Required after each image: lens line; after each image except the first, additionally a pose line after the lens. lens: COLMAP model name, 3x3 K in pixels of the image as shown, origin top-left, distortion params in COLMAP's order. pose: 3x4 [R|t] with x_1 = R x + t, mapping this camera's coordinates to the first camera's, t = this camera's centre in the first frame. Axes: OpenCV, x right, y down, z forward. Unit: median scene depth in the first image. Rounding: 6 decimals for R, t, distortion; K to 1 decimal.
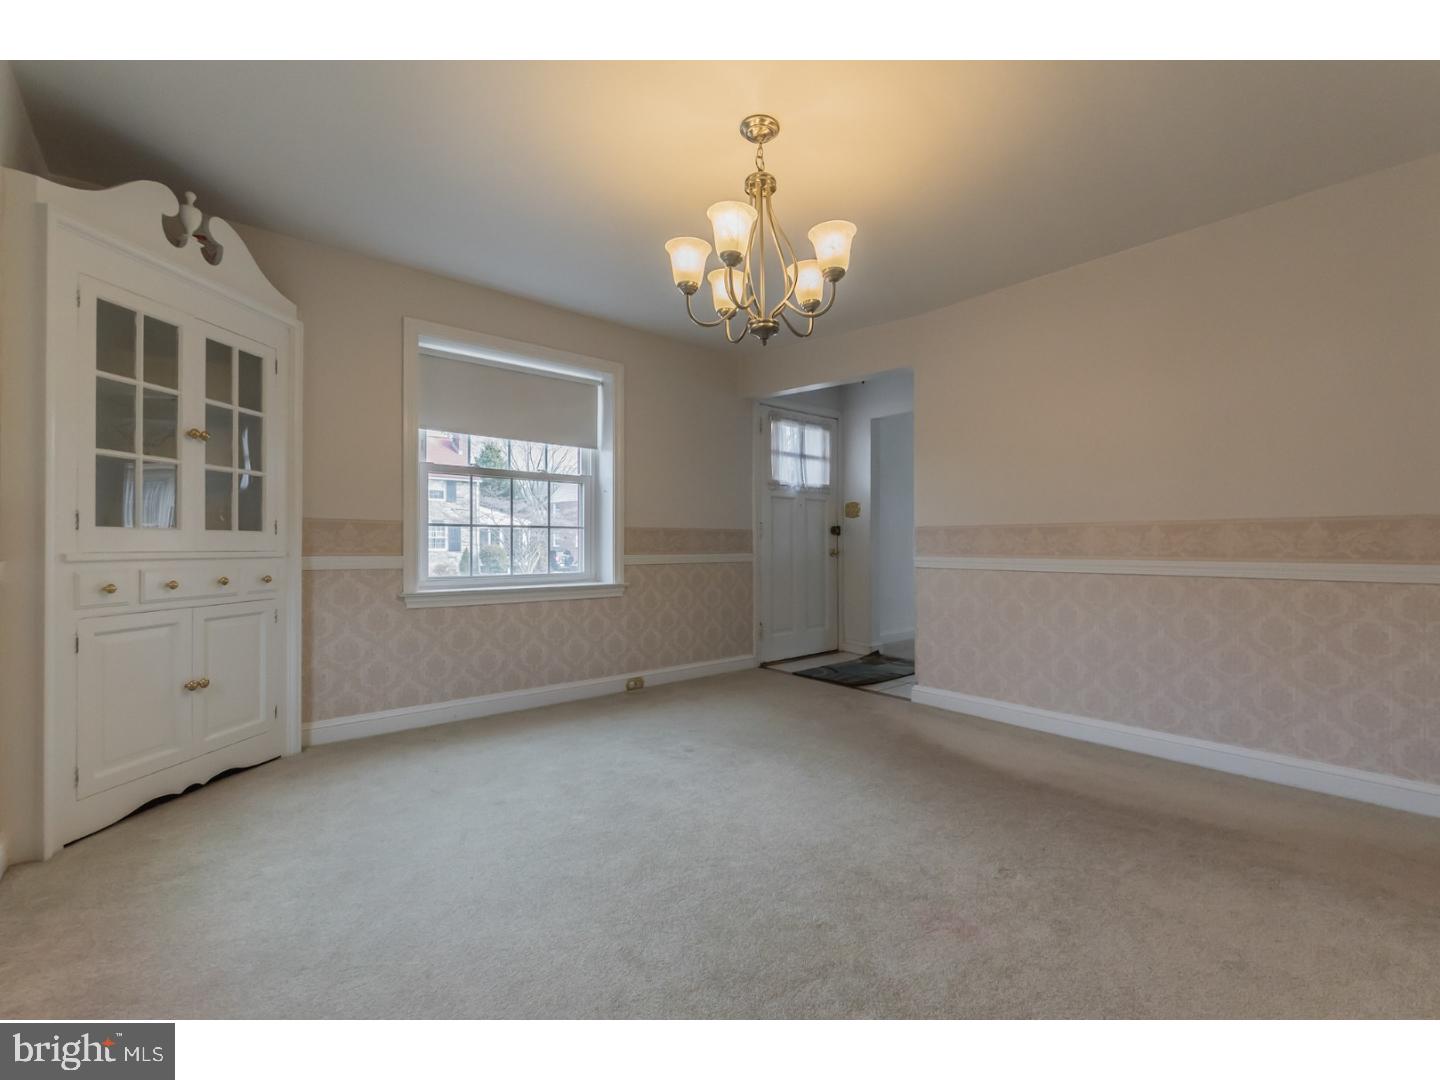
lens RADIAL K [[613.5, 0, 730.6], [0, 613.5, 544.4], [0, 0, 1]] dist [0.001139, 0.000110]
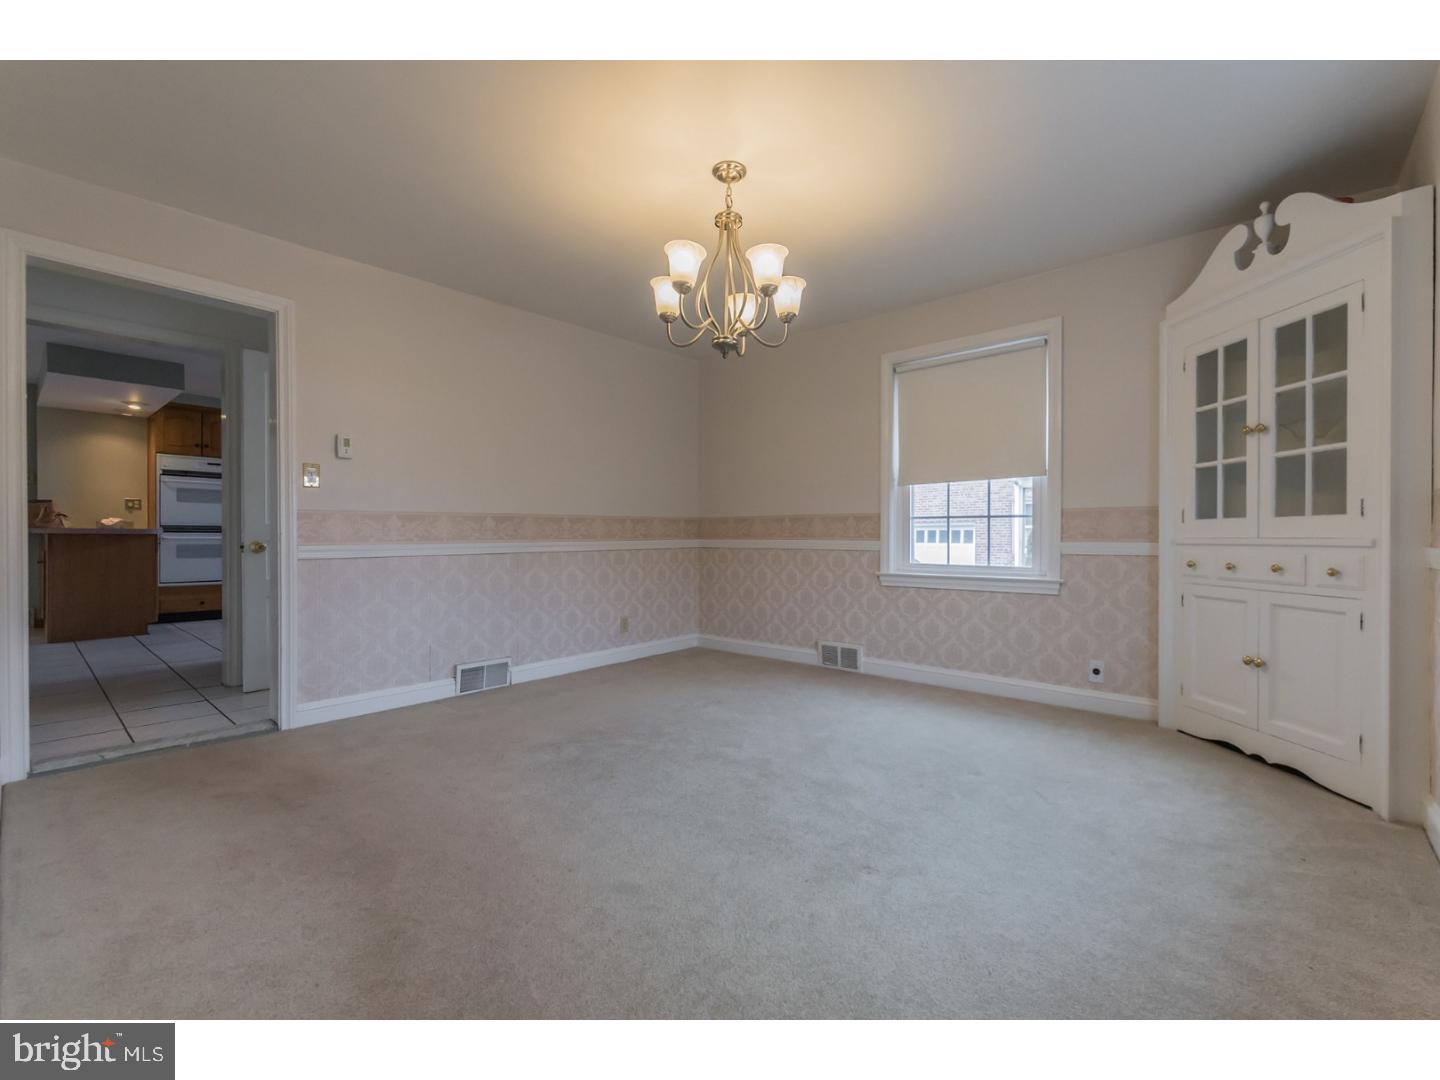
lens RADIAL K [[613.5, 0, 730.6], [0, 613.5, 544.4], [0, 0, 1]] dist [0.001139, 0.000110]
pose [[-0.988112, 0.000700, -0.153734, 0.201115], [-0.000315, 0.999978, 0.006580, 0.015287], [0.153735, 0.006550, -0.988090, 1.902060]]
